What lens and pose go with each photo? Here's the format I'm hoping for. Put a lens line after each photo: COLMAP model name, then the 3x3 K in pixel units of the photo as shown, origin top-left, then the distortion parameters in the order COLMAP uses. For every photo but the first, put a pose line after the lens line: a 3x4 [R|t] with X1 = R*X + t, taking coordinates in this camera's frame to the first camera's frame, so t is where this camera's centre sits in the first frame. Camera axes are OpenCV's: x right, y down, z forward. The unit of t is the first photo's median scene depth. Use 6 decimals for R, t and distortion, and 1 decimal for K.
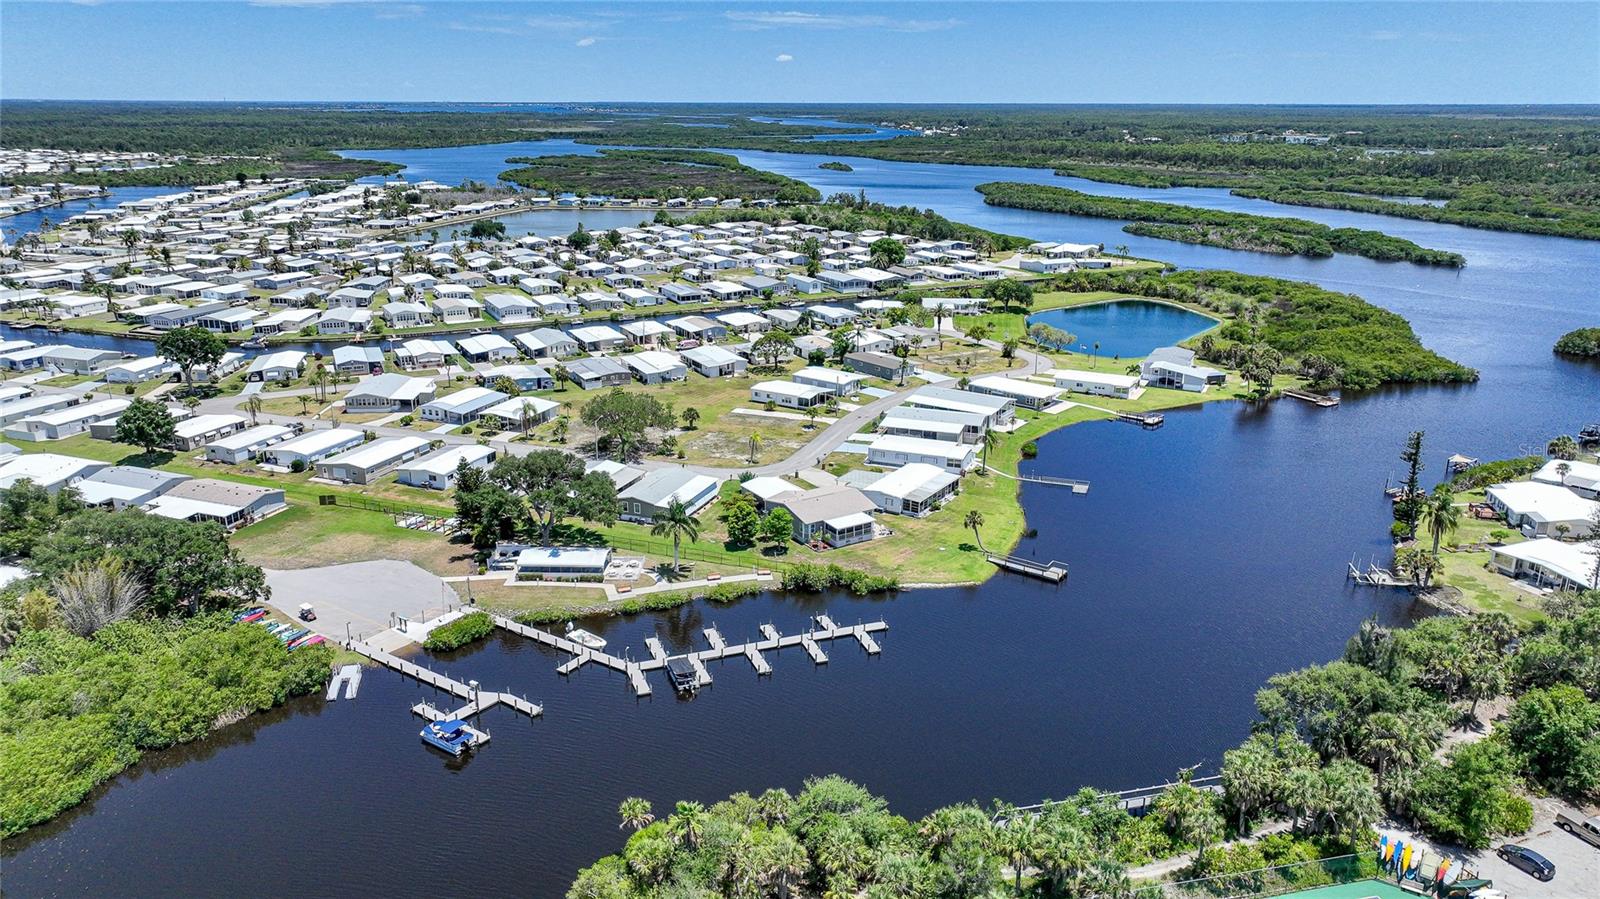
lens RADIAL K [[1121.0, 0, 800.0], [0, 1121.0, 449.5], [0, 0, 1]] dist [-0.004109, 0.020848]
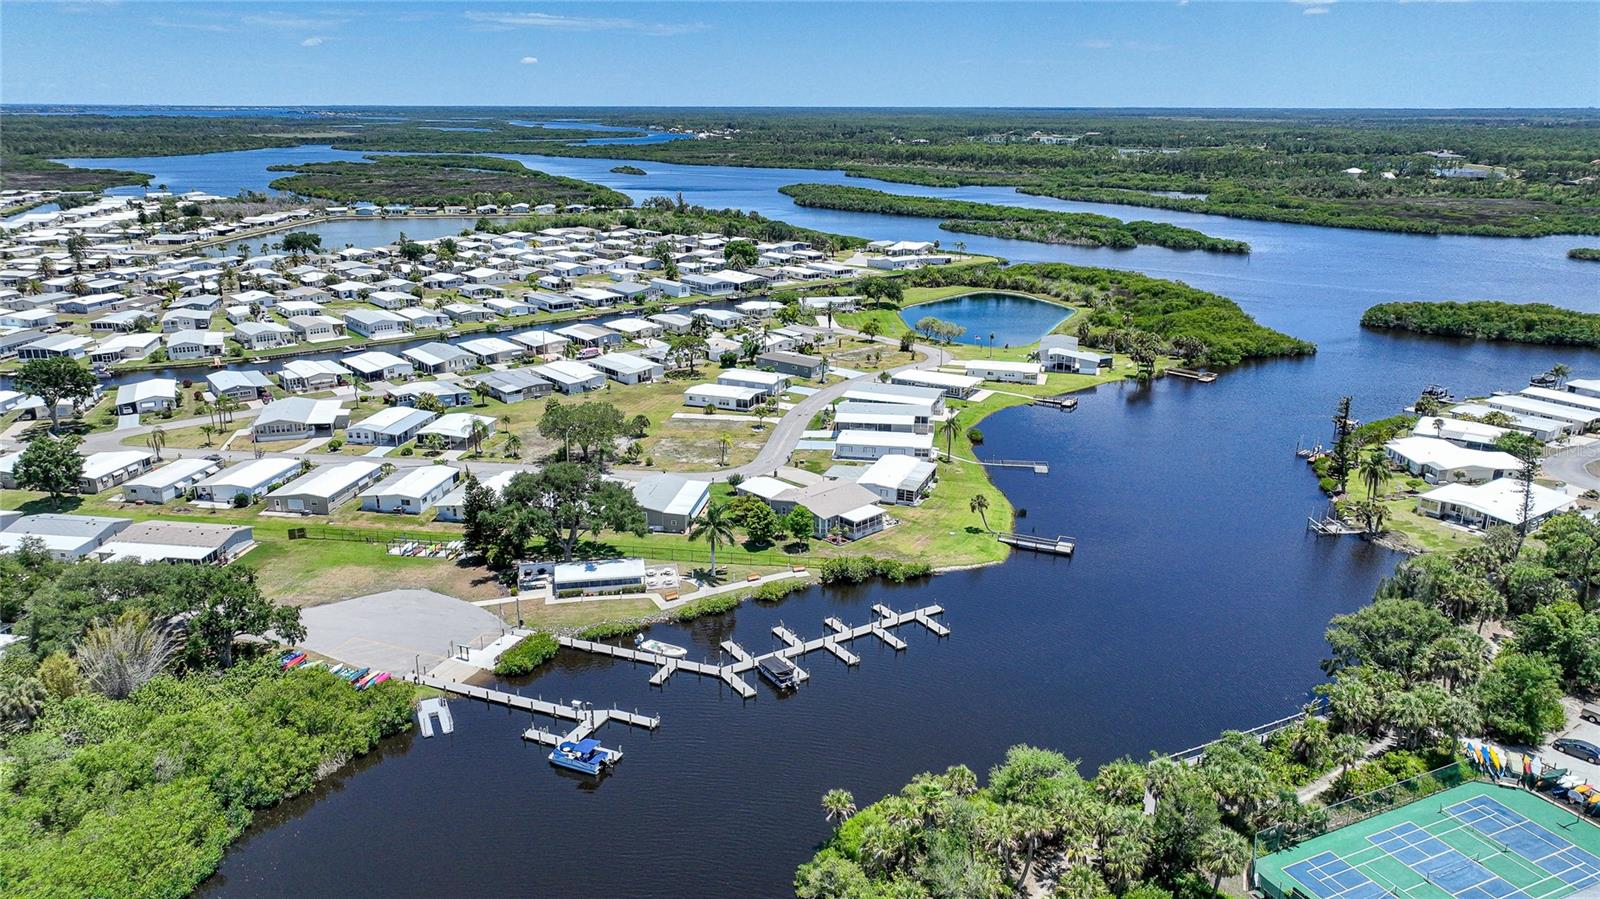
lens RADIAL K [[1121.0, 0, 800.0], [0, 1121.0, 449.5], [0, 0, 1]] dist [-0.004109, 0.020848]
pose [[0.977837, -0.062323, 0.199877, -0.133722], [0.062868, 0.998015, 0.003629, -0.001238], [-0.199707, 0.009017, 0.979814, 0.002515]]
